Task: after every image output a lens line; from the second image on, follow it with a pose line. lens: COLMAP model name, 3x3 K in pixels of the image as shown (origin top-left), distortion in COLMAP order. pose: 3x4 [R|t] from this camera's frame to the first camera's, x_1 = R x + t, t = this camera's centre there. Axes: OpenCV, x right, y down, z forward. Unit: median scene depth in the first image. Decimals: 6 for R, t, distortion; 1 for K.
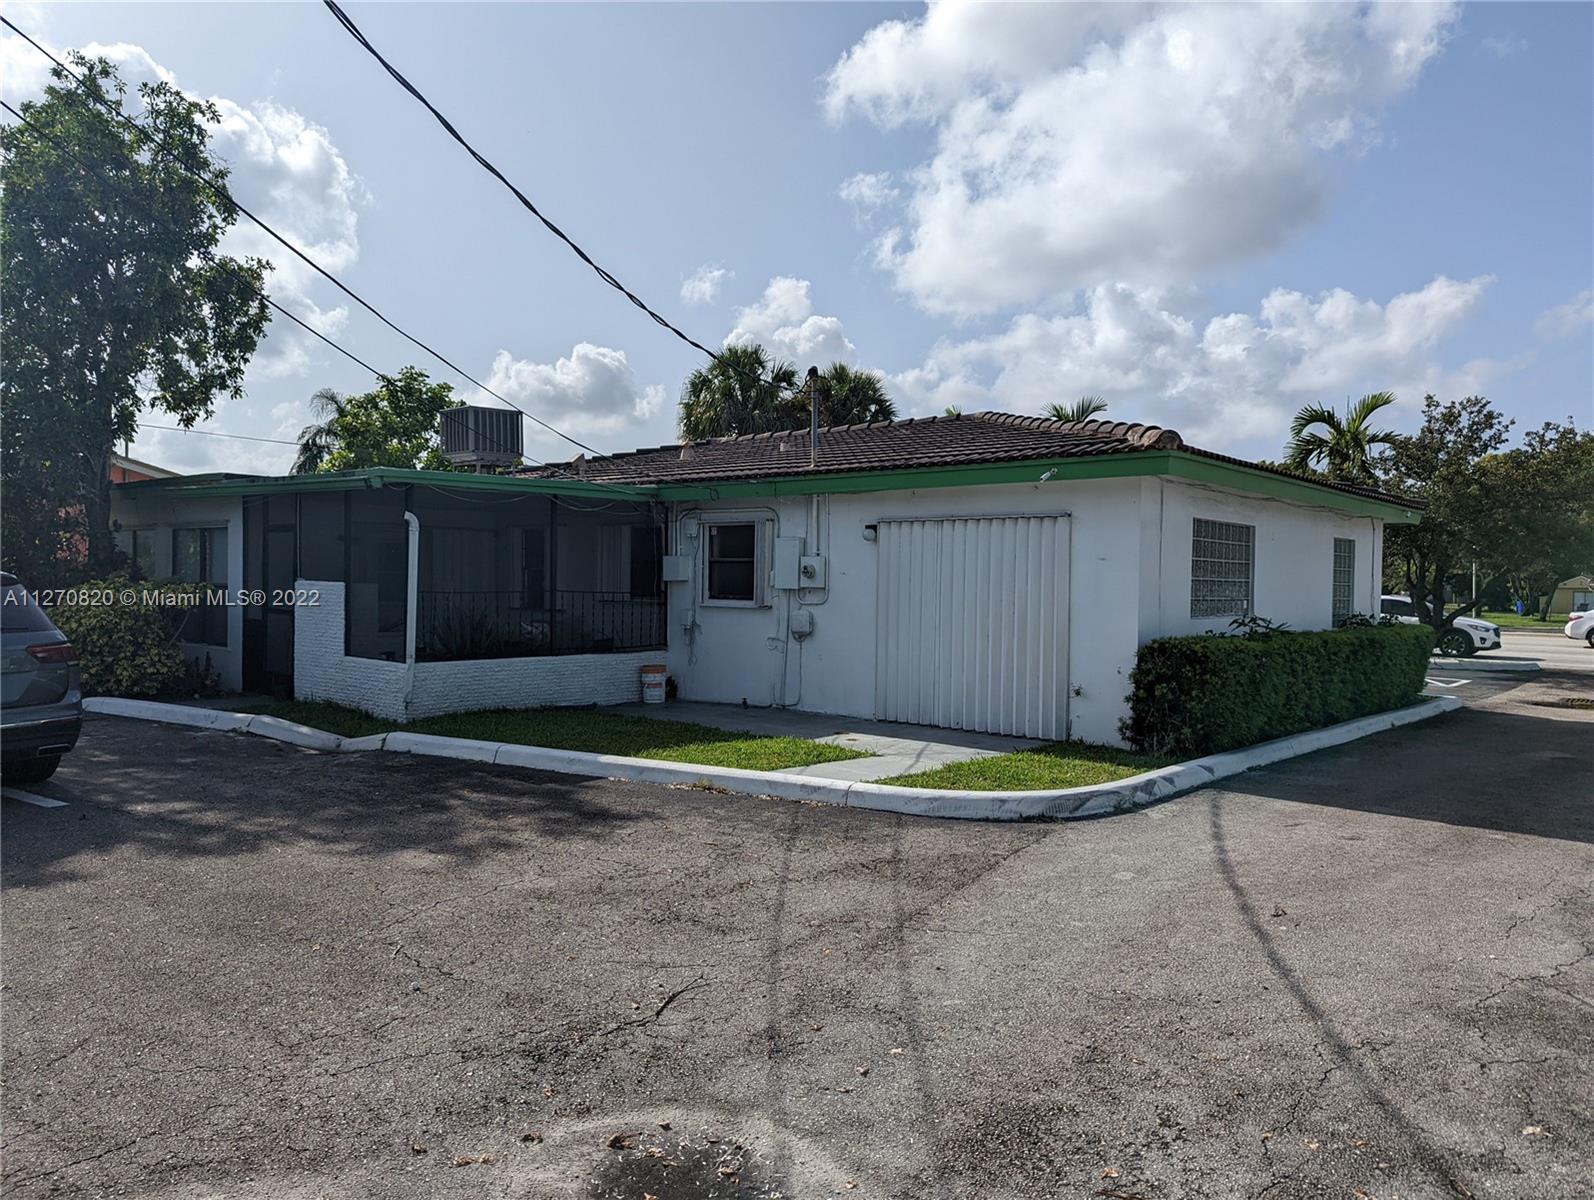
lens RADIAL K [[1103.0, 0, 797.0], [0, 1103.0, 600.0], [0, 0, 1]] dist [0.038887, -0.008663]
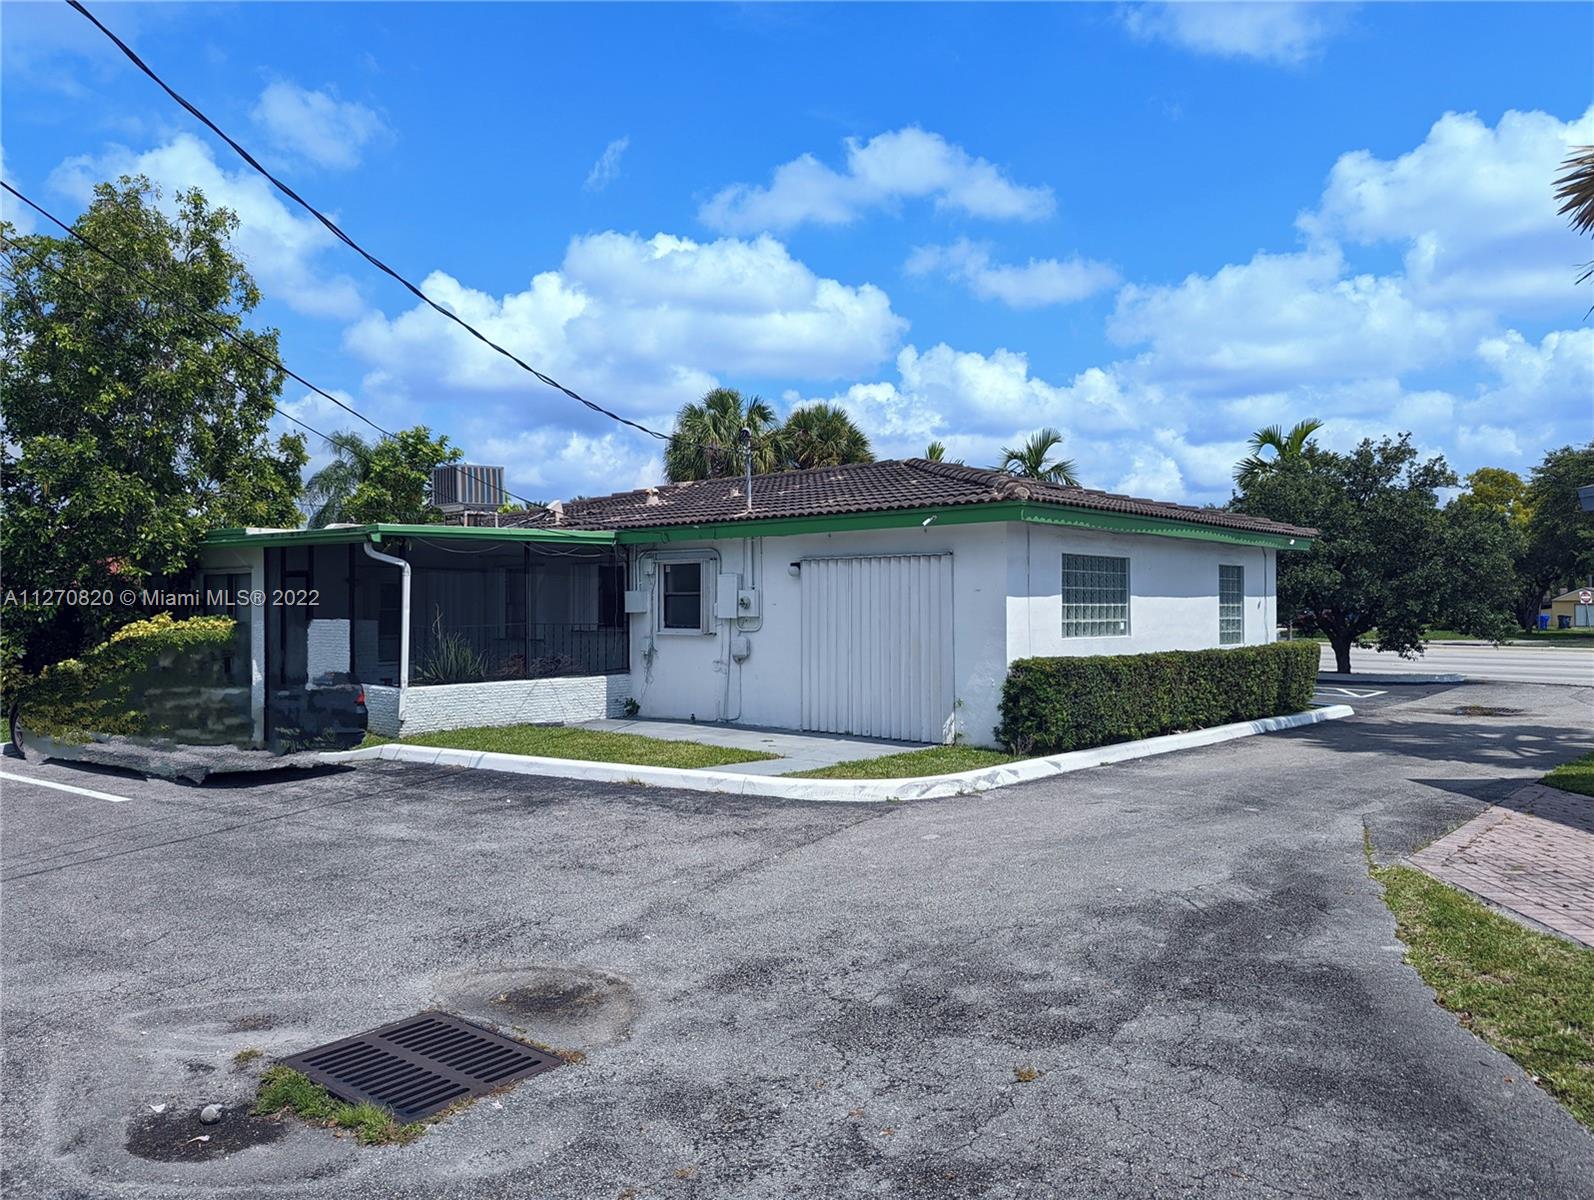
lens RADIAL K [[1145.2, 0, 797.0], [0, 1145.2, 600.0], [0, 0, 1]] dist [0.042346, -0.000886]
pose [[0.999503, -0.016825, -0.026641, 0.098236], [0.016285, 0.999660, -0.020385, -0.004041], [0.026974, 0.019941, 0.999437, -0.205022]]
